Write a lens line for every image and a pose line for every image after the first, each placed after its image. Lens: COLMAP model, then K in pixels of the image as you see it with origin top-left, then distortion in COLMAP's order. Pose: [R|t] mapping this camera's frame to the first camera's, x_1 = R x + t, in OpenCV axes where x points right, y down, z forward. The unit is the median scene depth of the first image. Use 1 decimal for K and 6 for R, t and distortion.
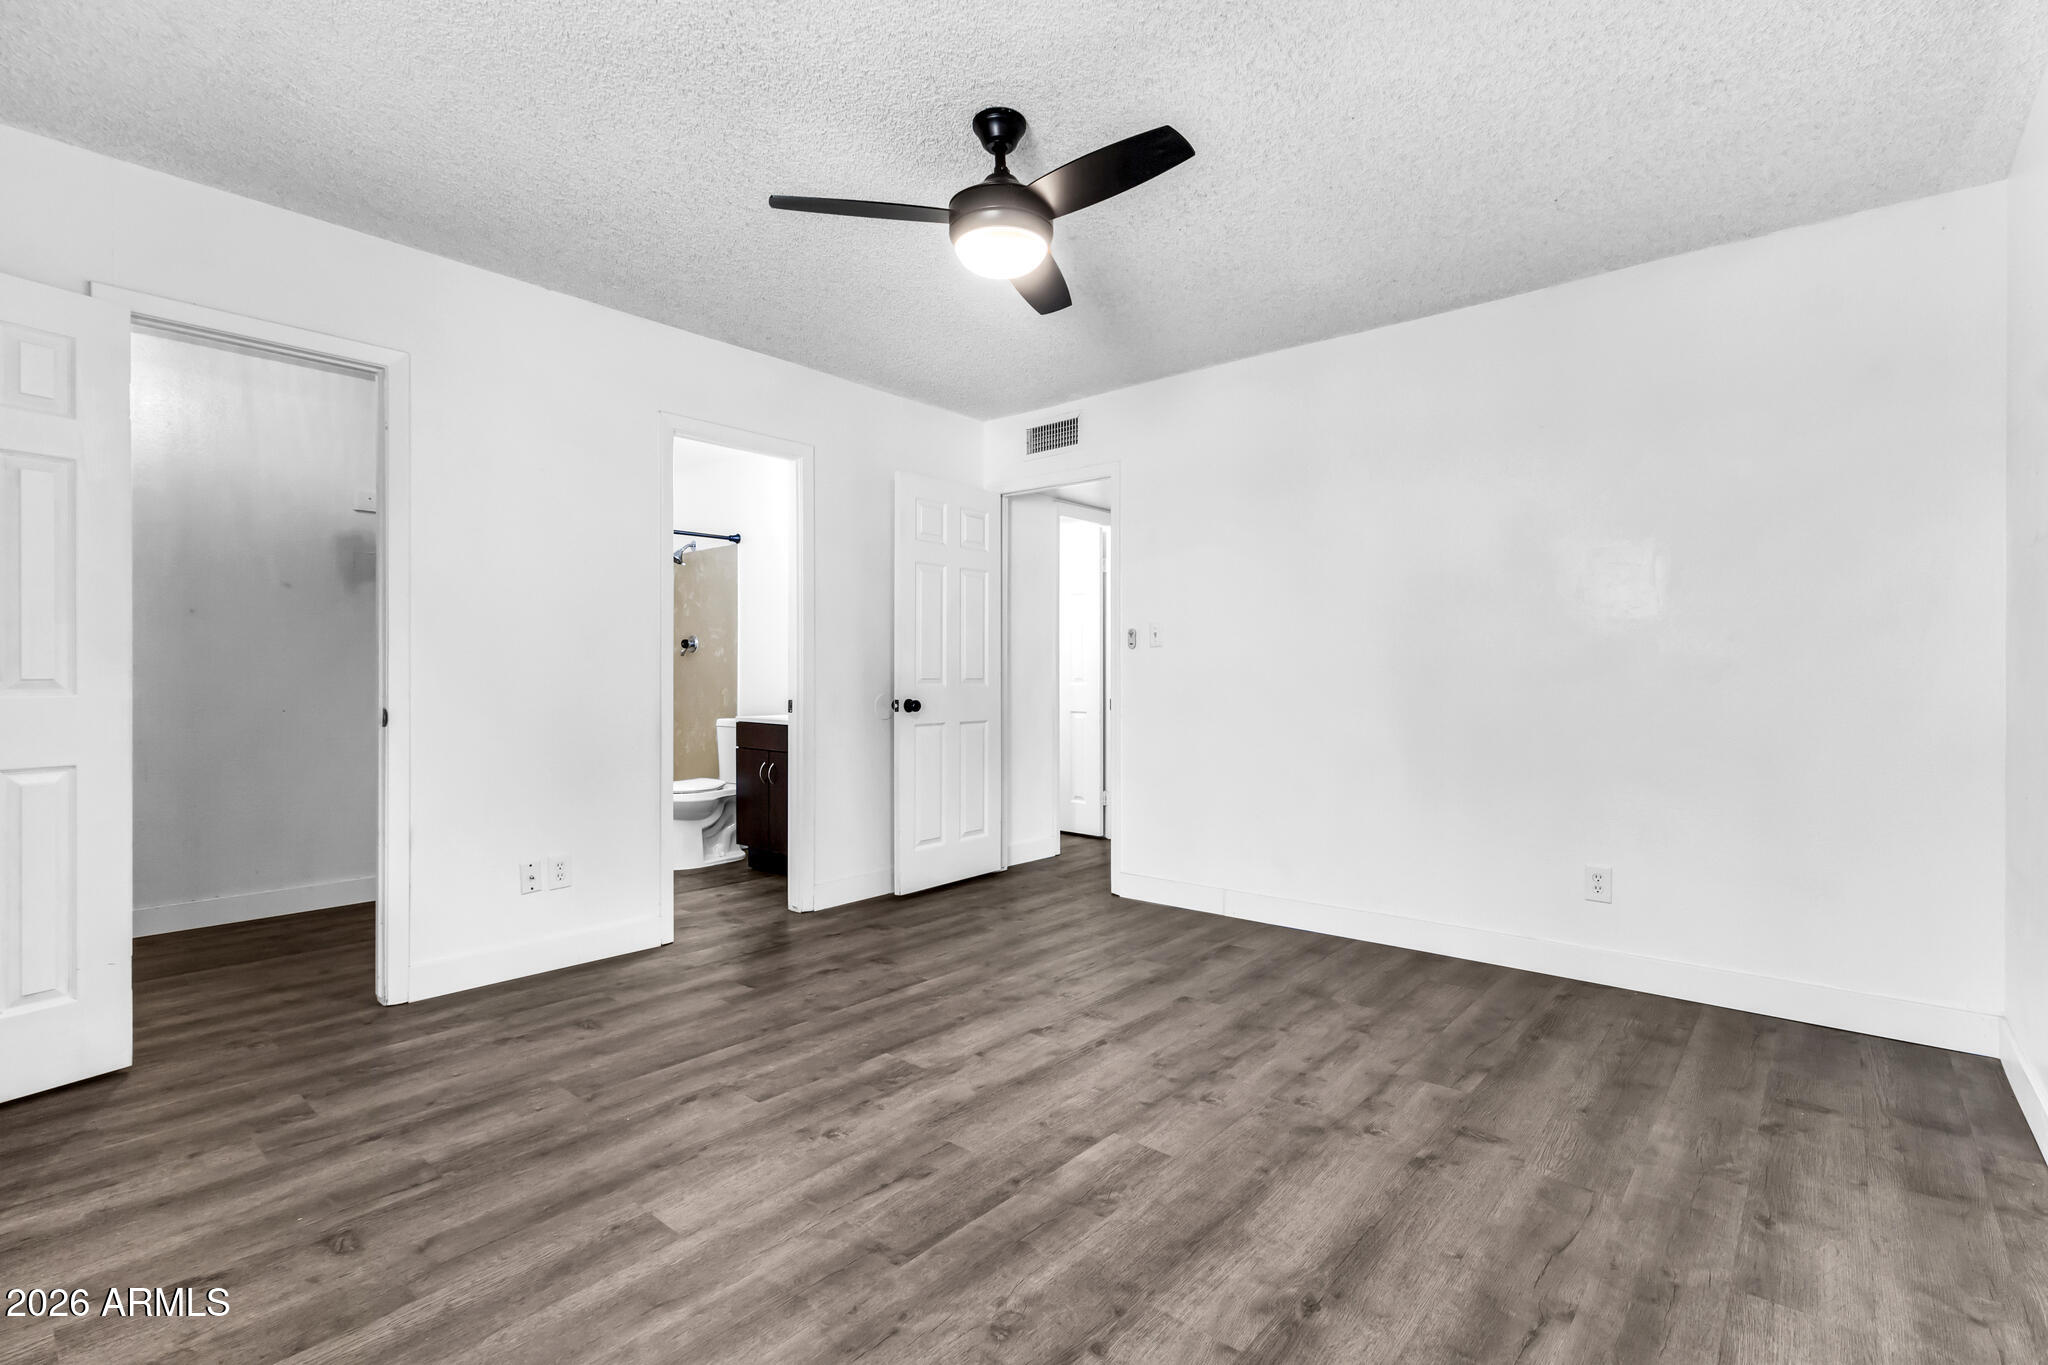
lens RADIAL K [[939.1, 0, 1018.8], [0, 939.1, 675.5], [0, 0, 1]] dist [-0.004454, -0.000276]
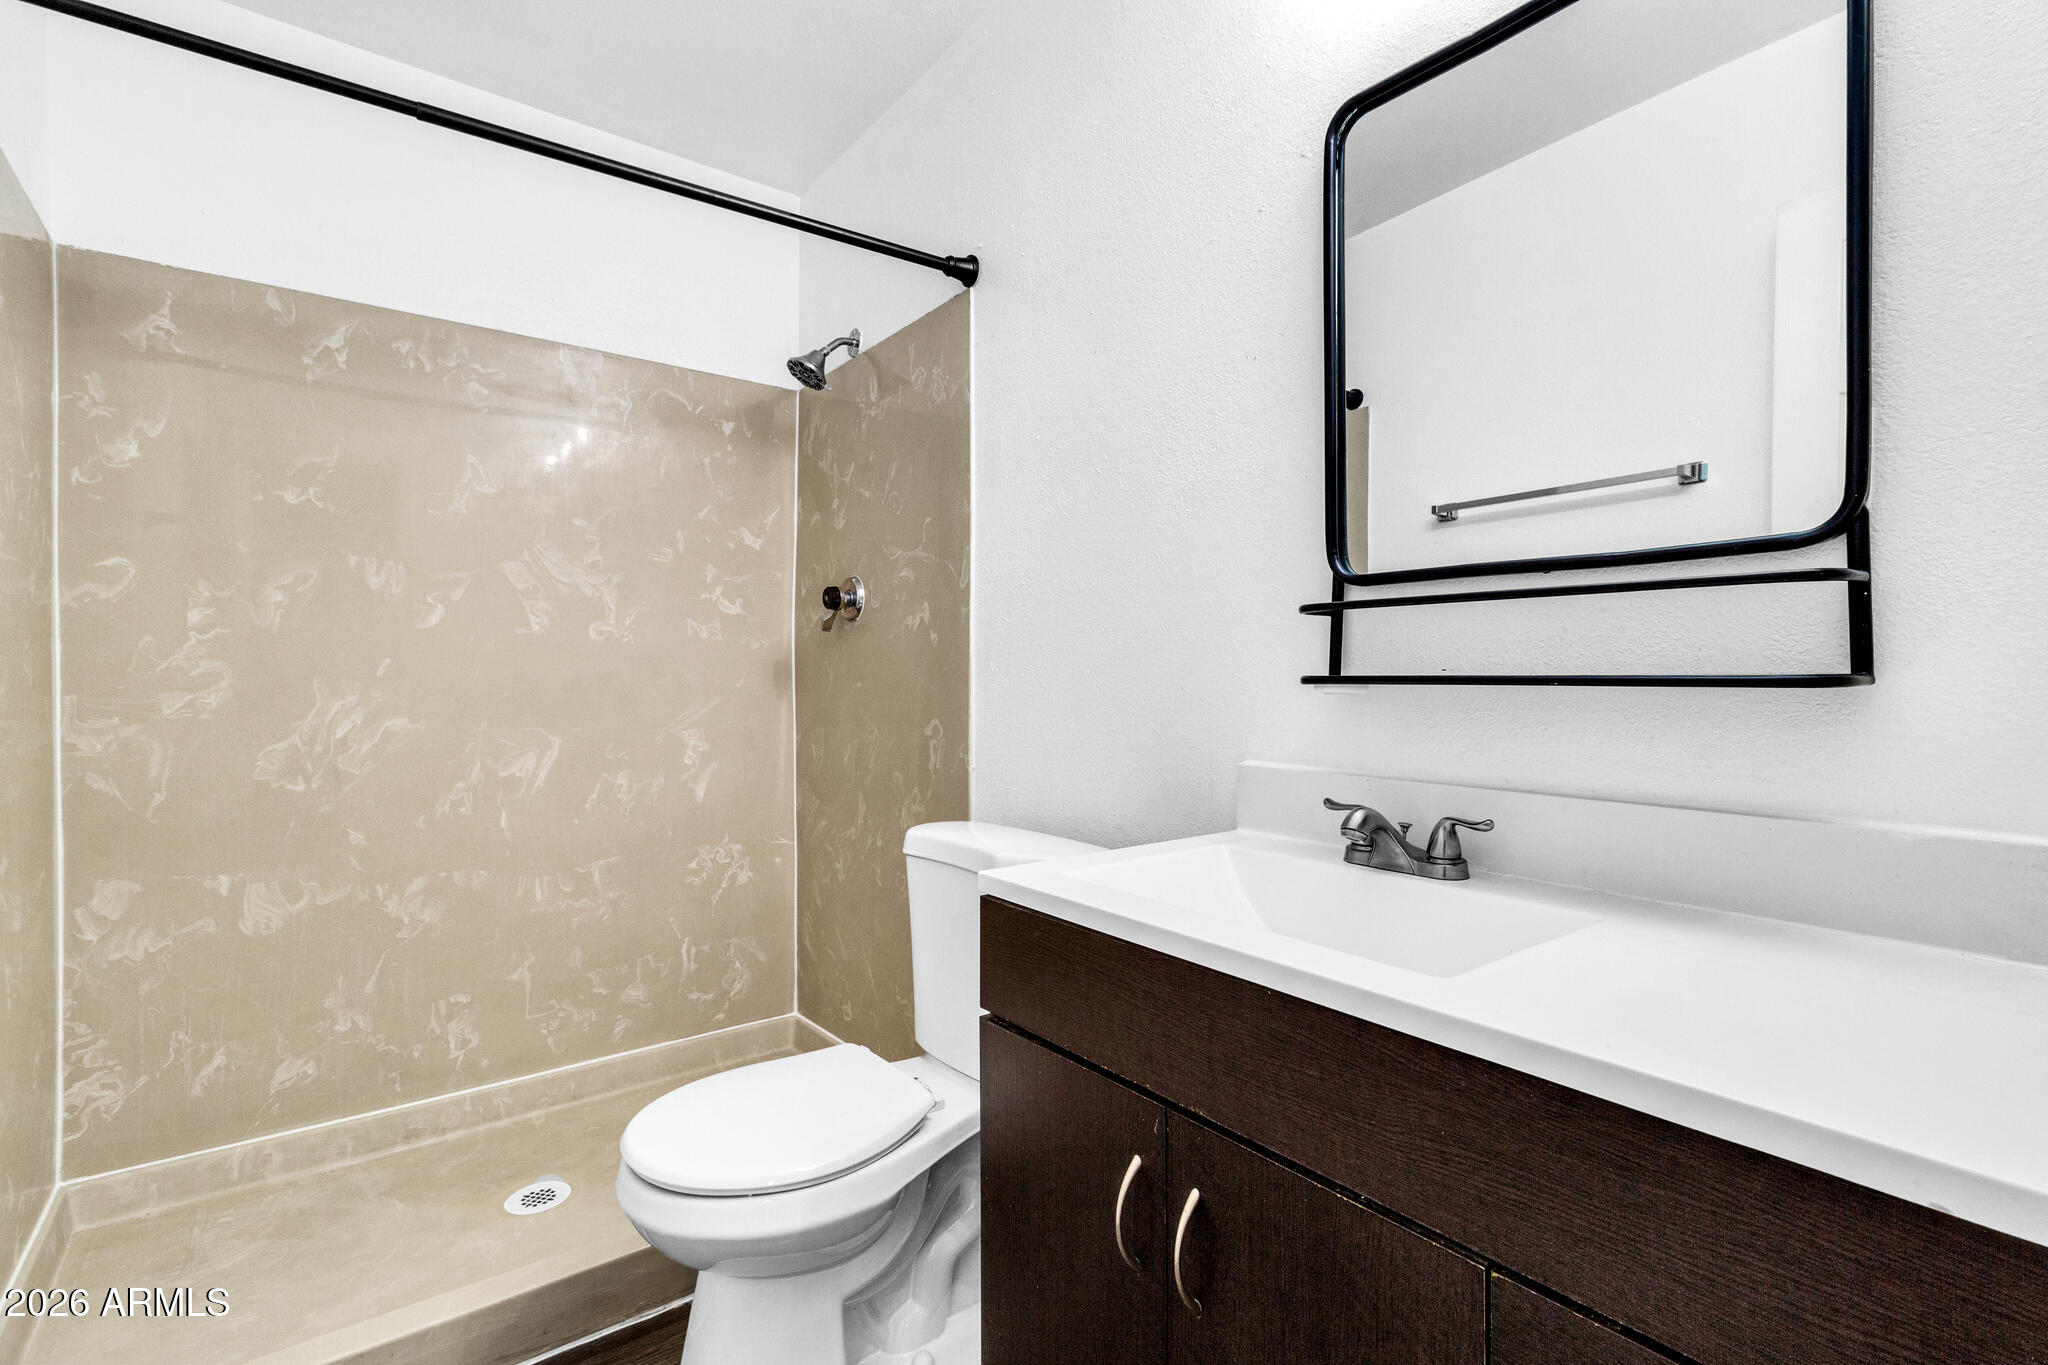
lens RADIAL K [[939.1, 0, 1028.9], [0, 939.1, 680.7], [0, 0, 1]] dist [-0.004454, -0.000276]
pose [[0.979615, -0.001933, -0.200876, -0.205452], [0.003051, 0.999982, 0.005257, -0.002745], [0.200862, -0.005762, 0.979603, 0.654878]]
